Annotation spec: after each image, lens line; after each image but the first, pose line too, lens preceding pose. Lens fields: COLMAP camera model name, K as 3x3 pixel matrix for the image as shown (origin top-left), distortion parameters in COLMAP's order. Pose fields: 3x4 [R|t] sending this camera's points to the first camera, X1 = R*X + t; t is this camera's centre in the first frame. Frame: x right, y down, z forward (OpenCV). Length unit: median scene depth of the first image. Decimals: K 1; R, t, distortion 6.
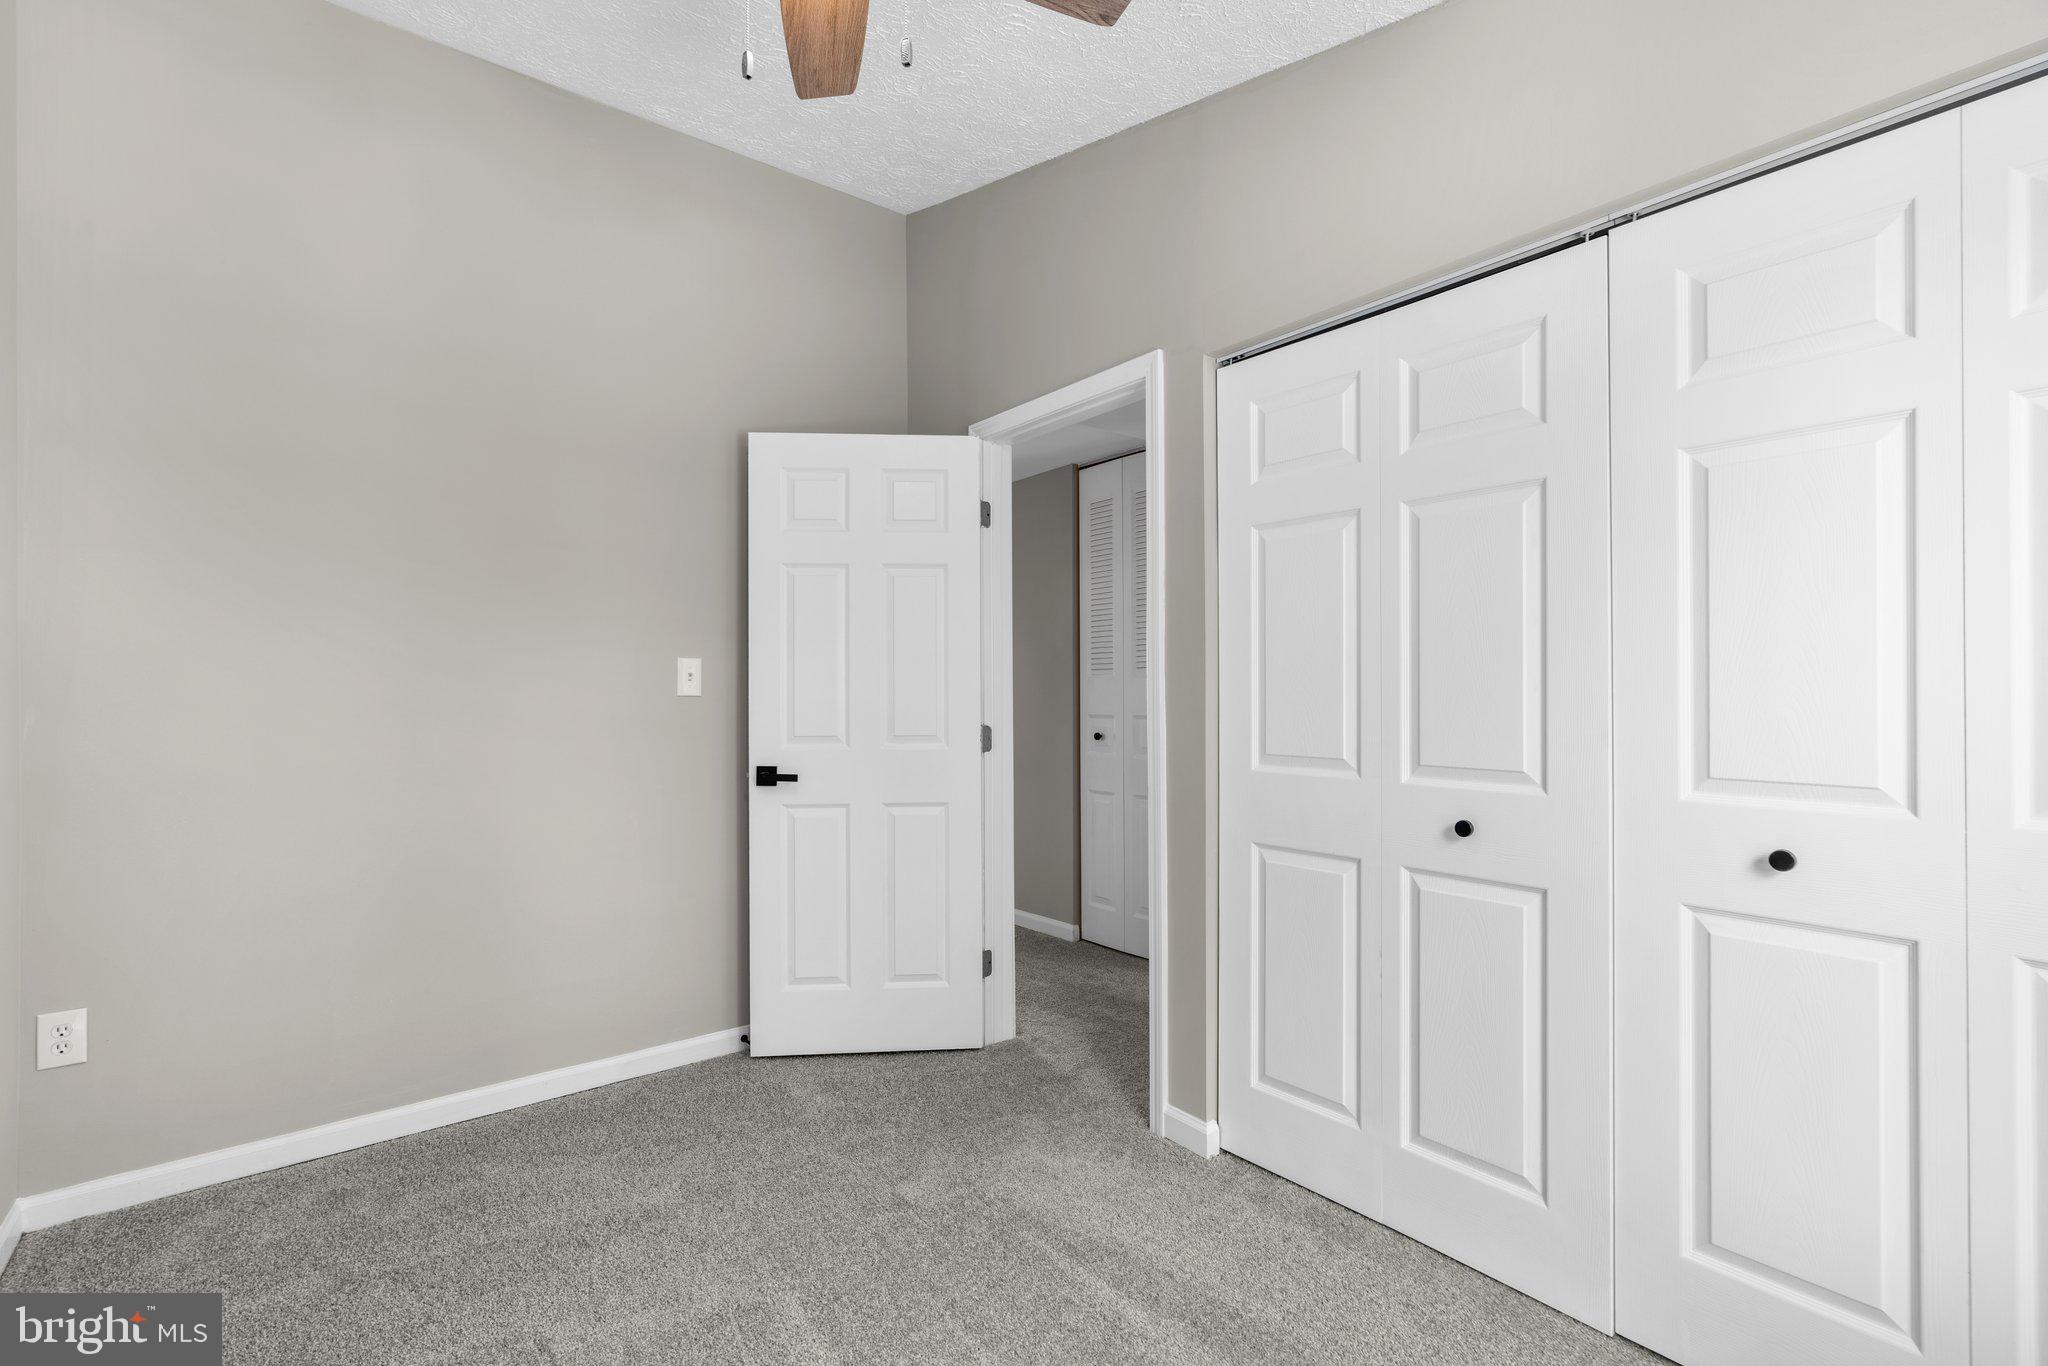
lens RADIAL K [[919.1, 0, 1024.0], [0, 919.1, 683.0], [0, 0, 1]] dist [-0.012745, 0.007042]
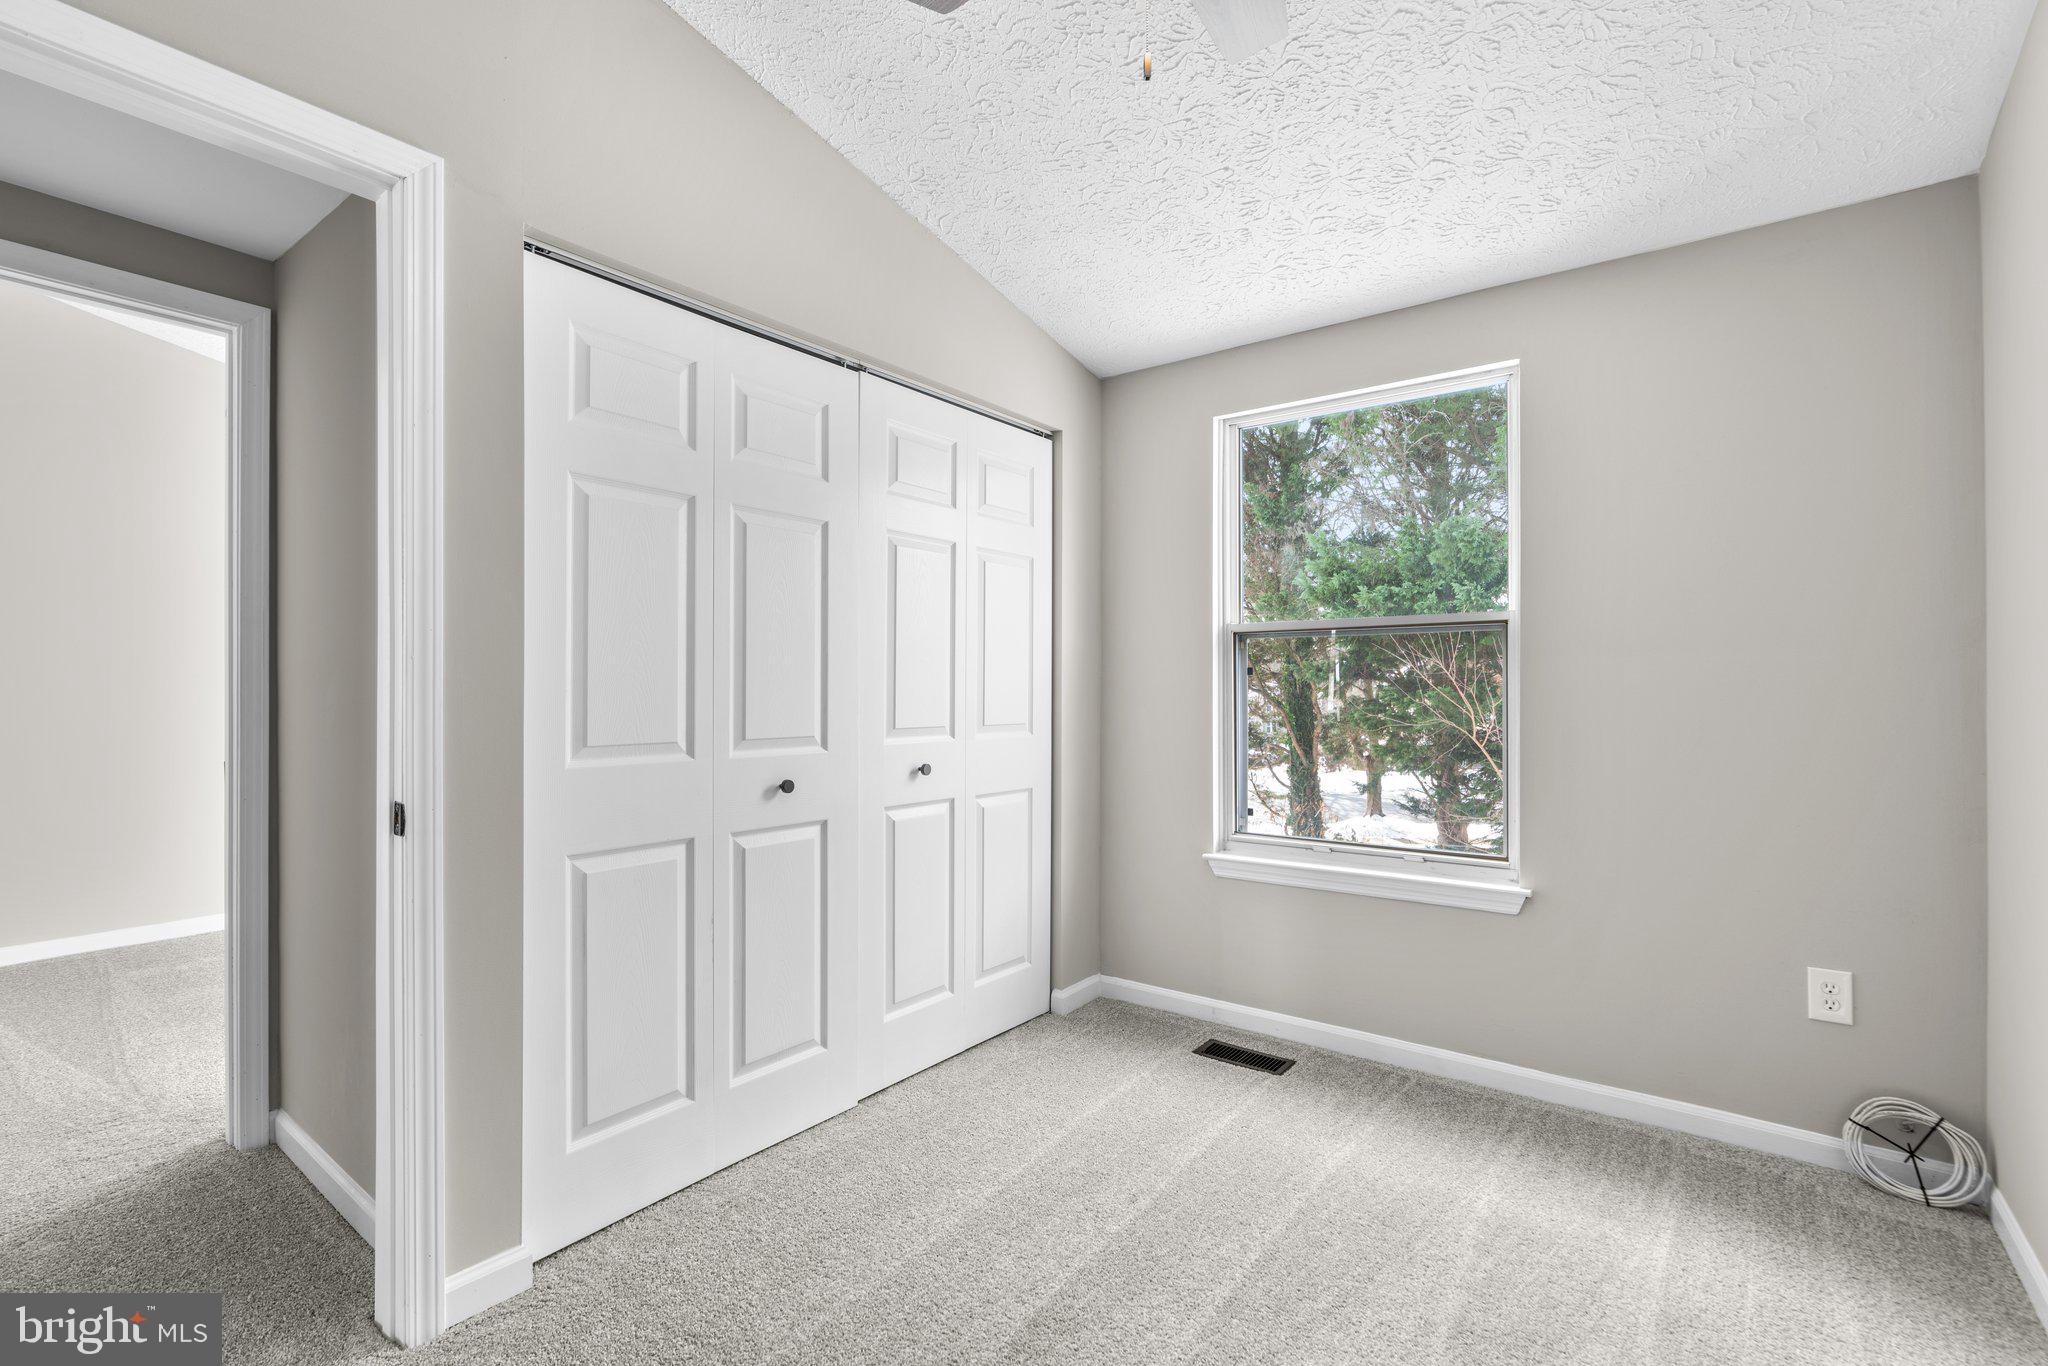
lens RADIAL K [[919.1, 0, 1024.0], [0, 919.1, 683.0], [0, 0, 1]] dist [-0.012745, 0.007042]
pose [[-0.248127, 0.011157, 0.968663, -0.788477], [-0.007929, 0.999877, -0.013548, 0.033768], [-0.968695, -0.011042, -0.248008, 0.984688]]
